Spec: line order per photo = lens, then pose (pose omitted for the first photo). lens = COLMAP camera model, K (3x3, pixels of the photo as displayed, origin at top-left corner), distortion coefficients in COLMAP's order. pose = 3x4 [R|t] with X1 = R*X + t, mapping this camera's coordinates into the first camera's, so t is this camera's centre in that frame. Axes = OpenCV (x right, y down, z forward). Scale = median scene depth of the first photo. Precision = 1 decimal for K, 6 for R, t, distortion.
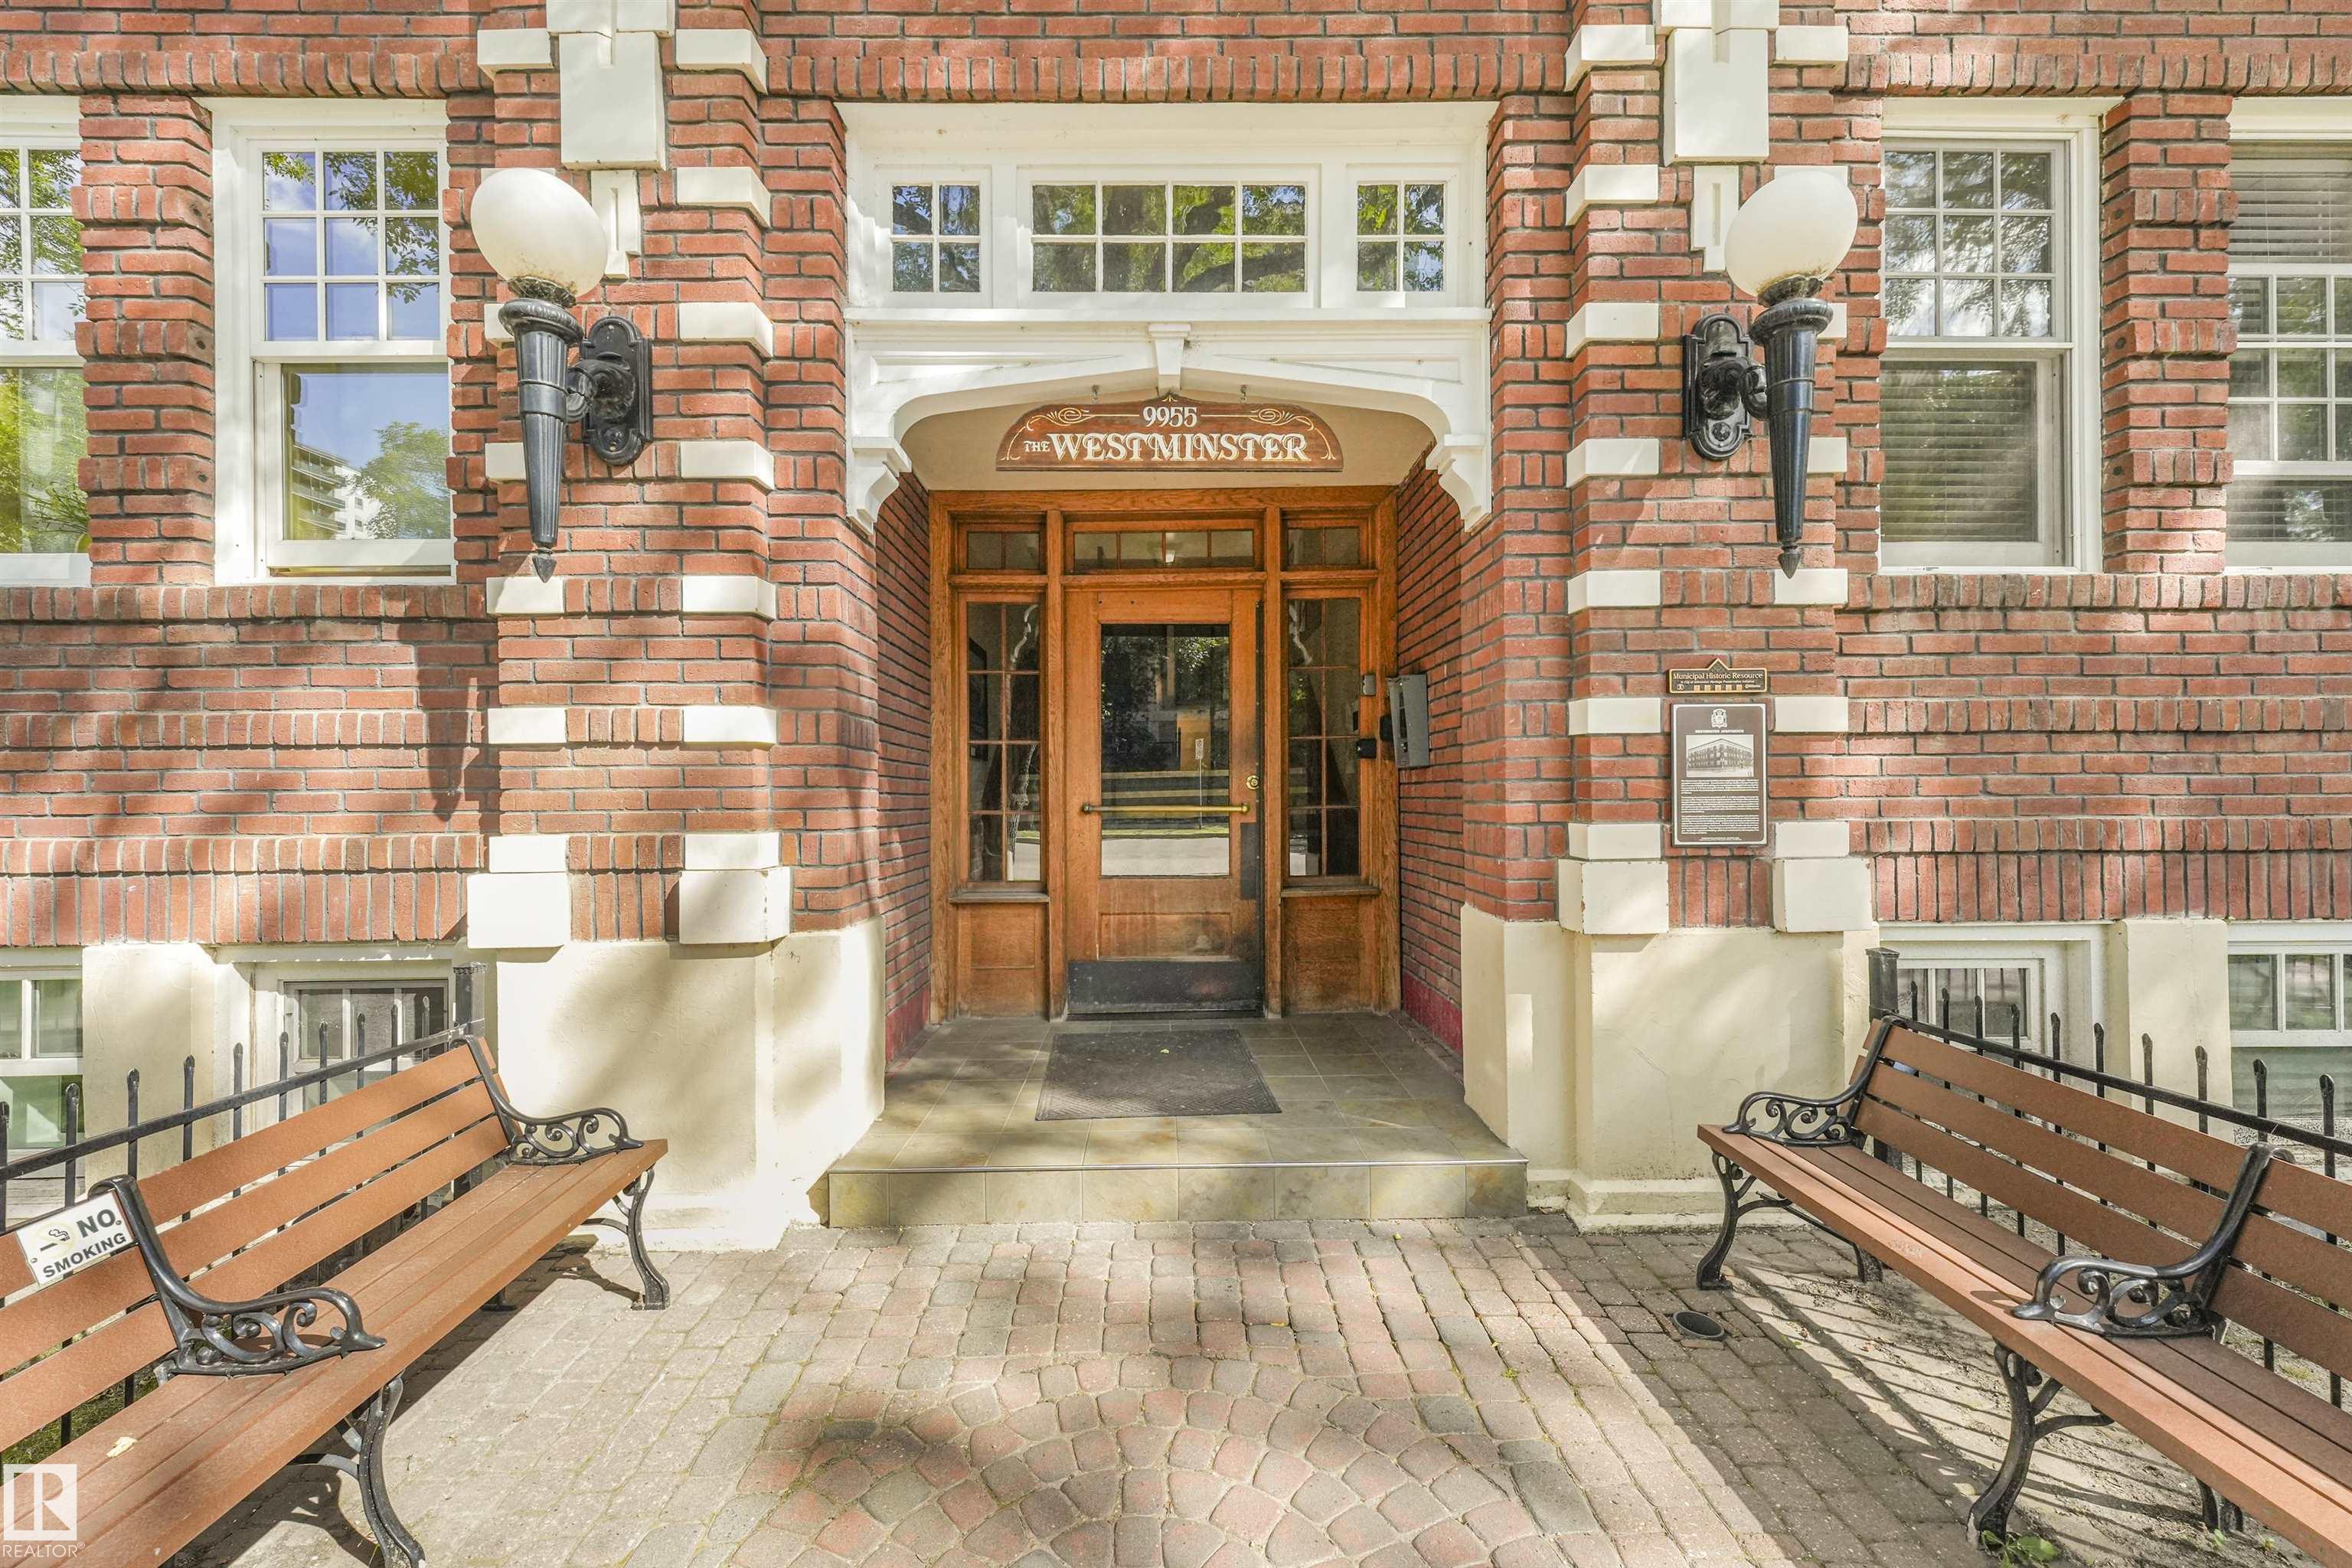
lens RADIAL K [[953.6, 0, 1174.8], [0, 953.6, 811.1], [0, 0, 1]] dist [-0.058417, -0.000070]
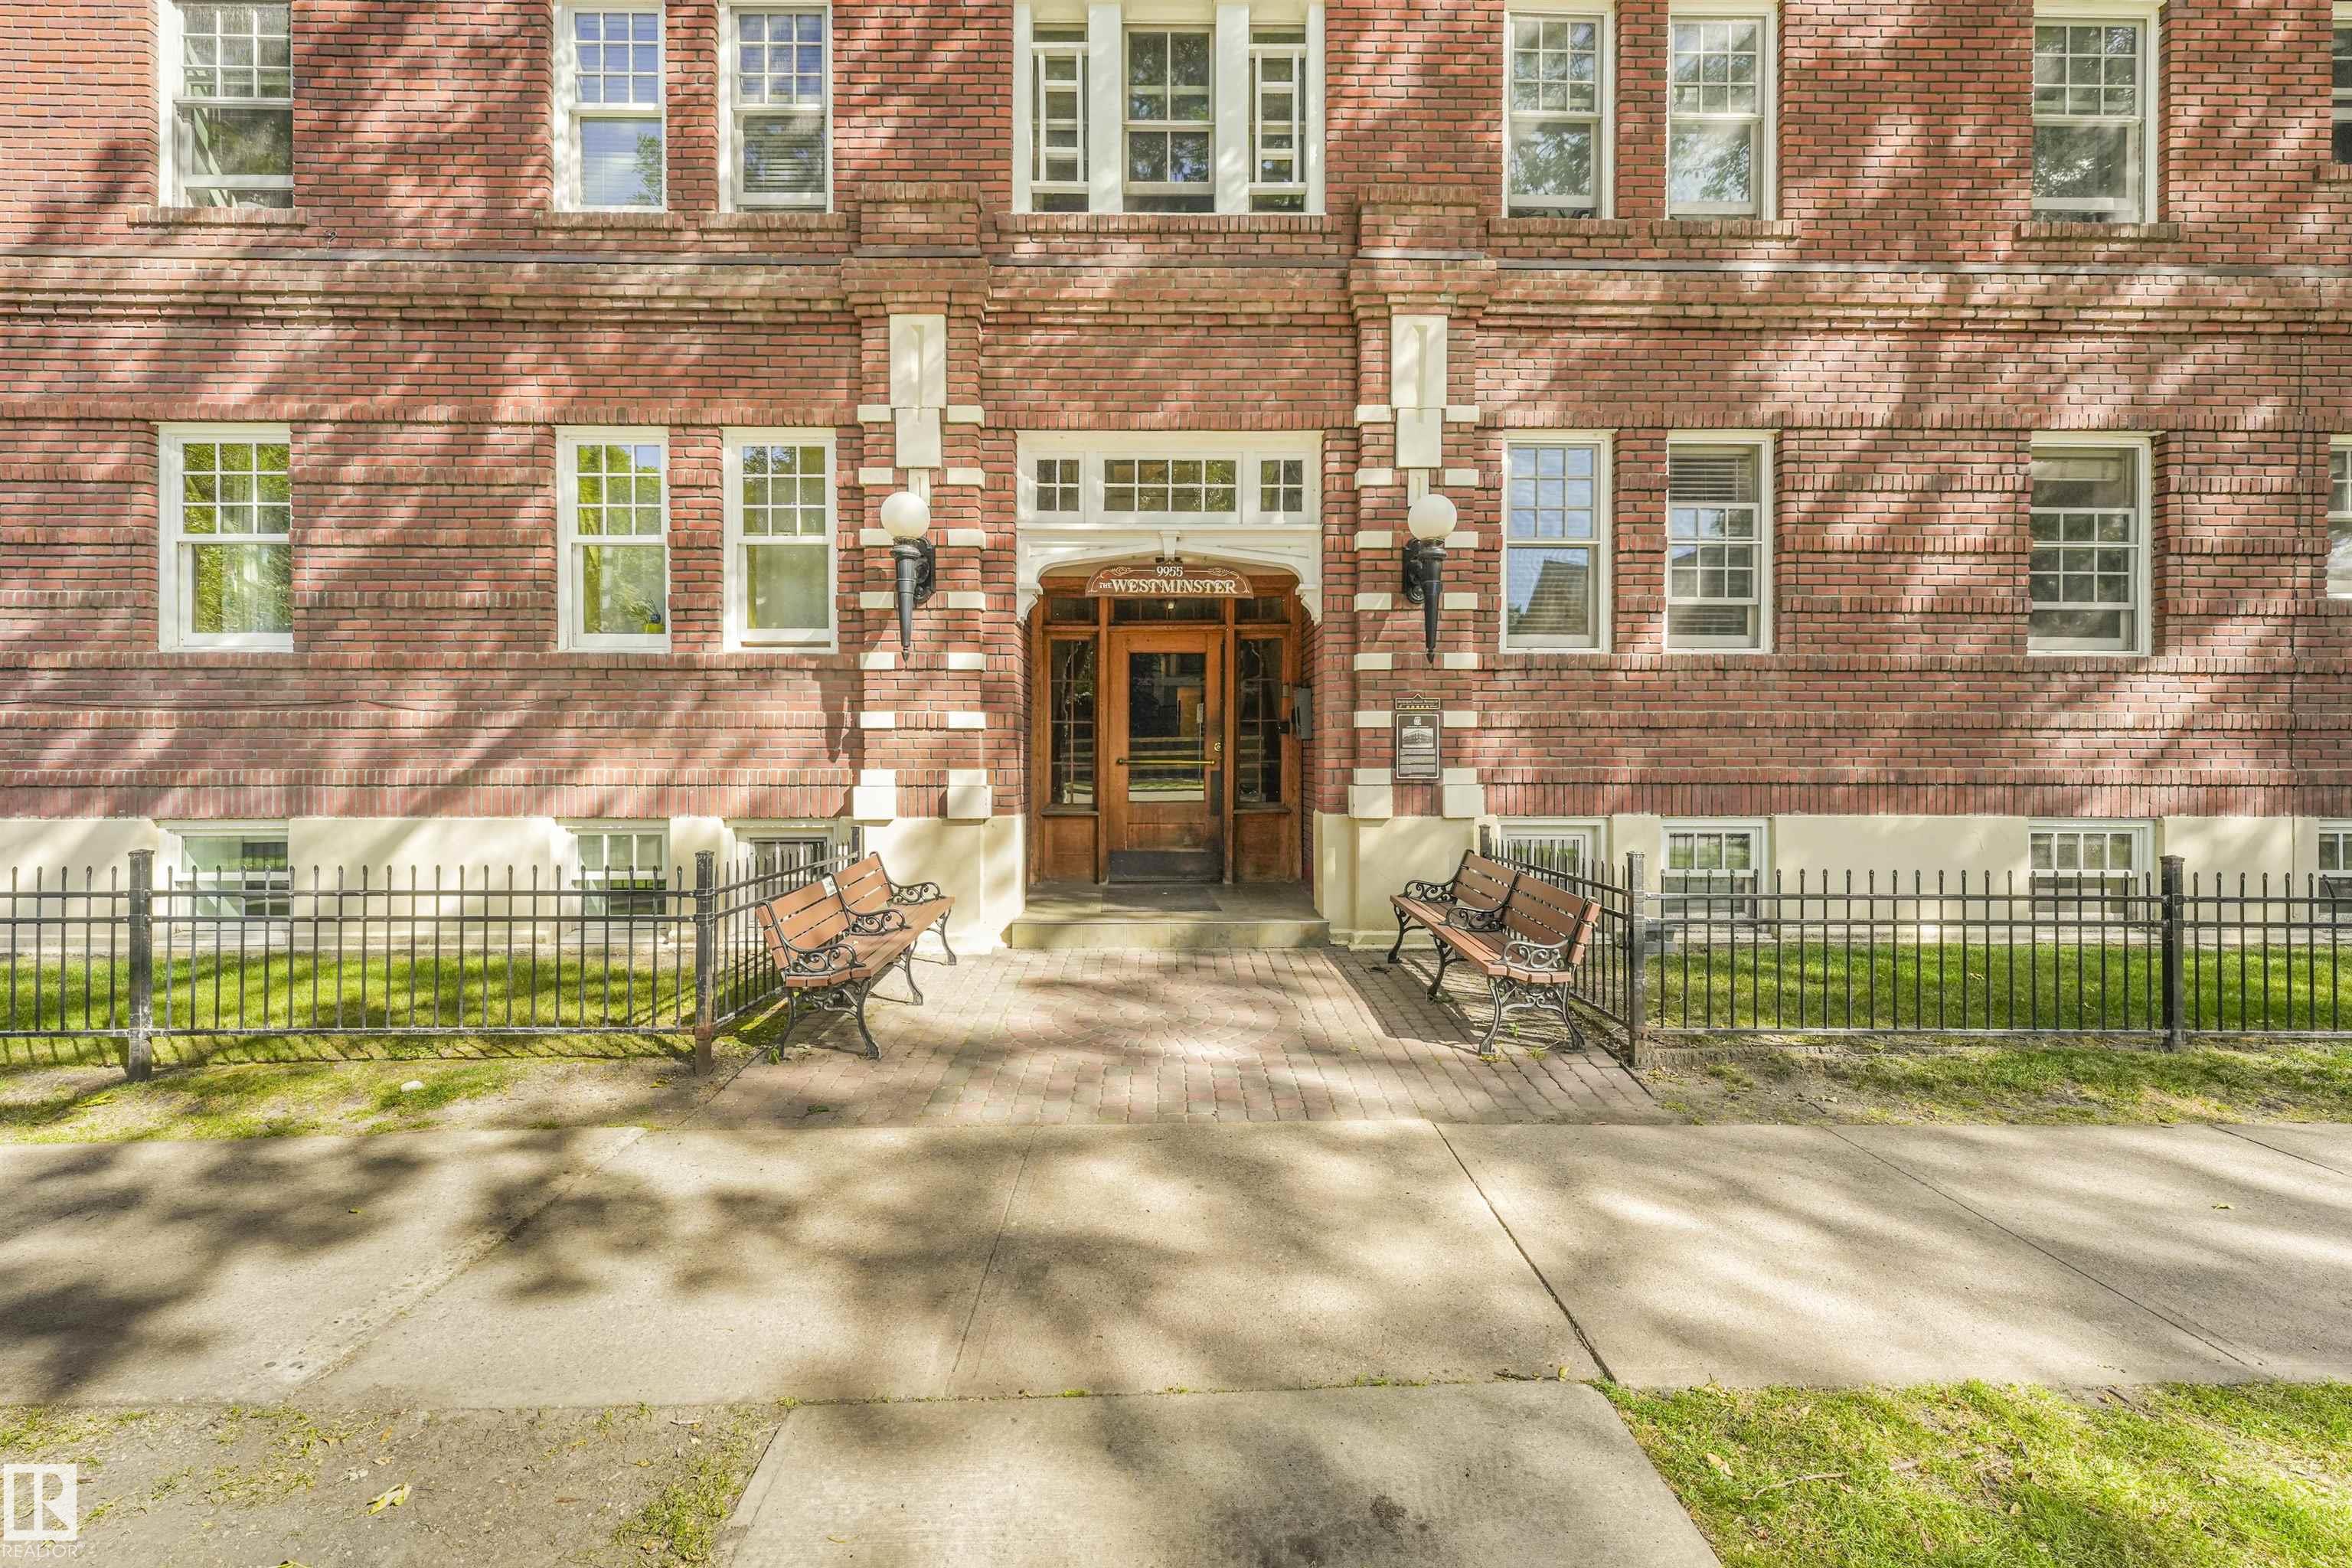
lens RADIAL K [[953.4, 0, 1169.3], [0, 953.4, 767.4], [0, 0, 1]] dist [0.001210, -0.000228]
pose [[0.999919, 0.008698, -0.009283, 0.019343], [-0.008729, 0.999957, -0.003288, 0.022613], [0.009254, 0.003368, 0.999952, -1.246600]]
